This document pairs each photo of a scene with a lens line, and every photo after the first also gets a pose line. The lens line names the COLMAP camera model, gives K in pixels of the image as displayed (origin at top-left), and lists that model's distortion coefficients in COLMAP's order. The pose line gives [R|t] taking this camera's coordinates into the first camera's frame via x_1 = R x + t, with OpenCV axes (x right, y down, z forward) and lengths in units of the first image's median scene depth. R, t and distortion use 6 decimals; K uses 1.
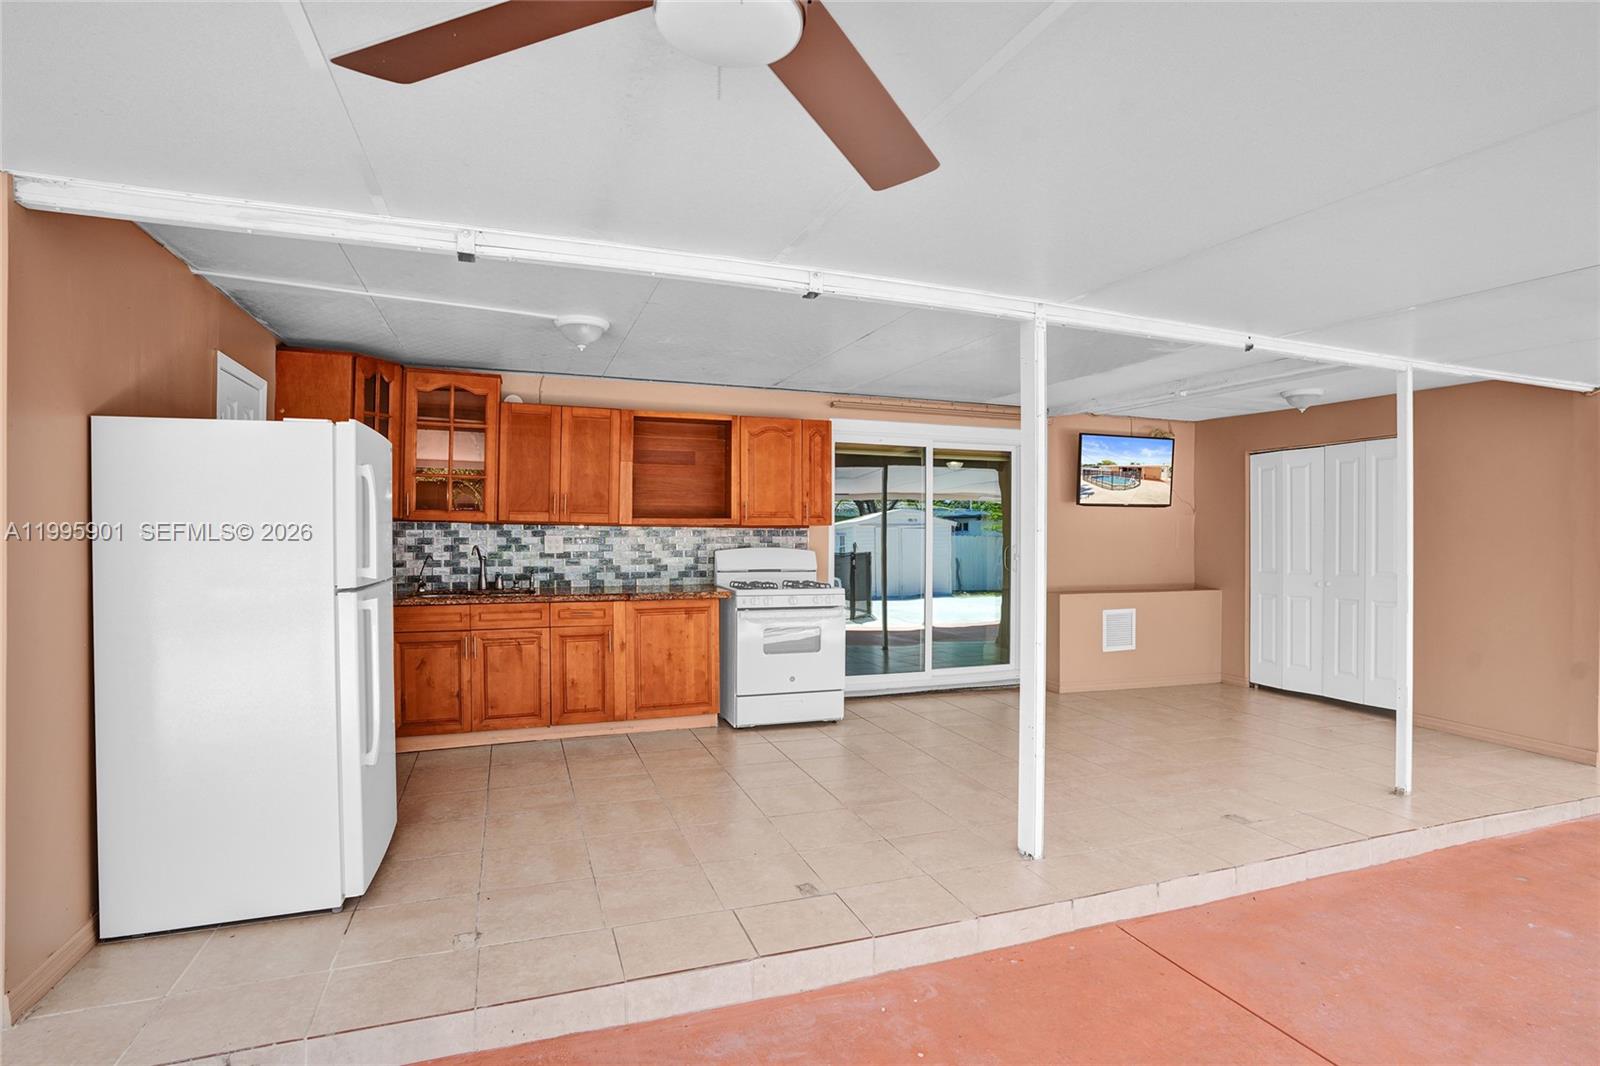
lens RADIAL K [[782.9, 0, 800.8], [0, 782.9, 539.4], [0, 0, 1]] dist [0.000036, -0.000004]
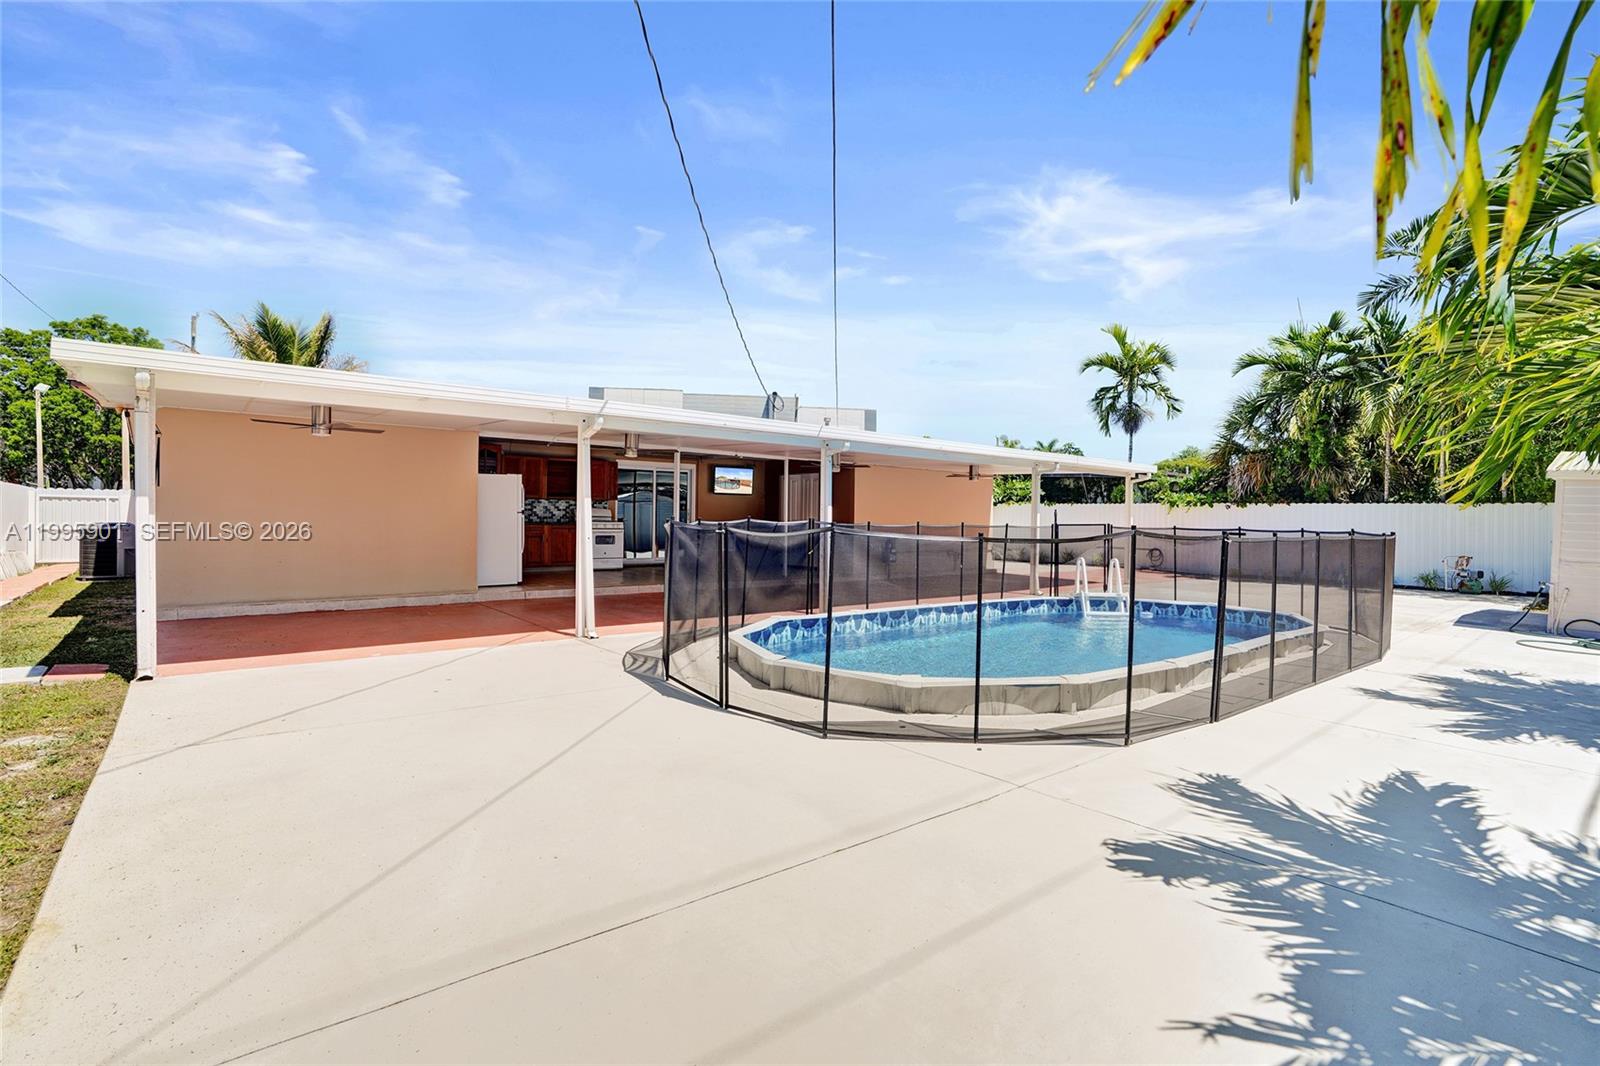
lens RADIAL K [[754.0, 0, 797.2], [0, 754.0, 535.6], [0, 0, 1]] dist [-0.061408, 0.014354]
pose [[0.942351, 0.004128, 0.334601, -0.217158], [-0.011012, 0.999765, 0.018679, 0.043600], [-0.334445, -0.021287, 0.942175, -1.466943]]
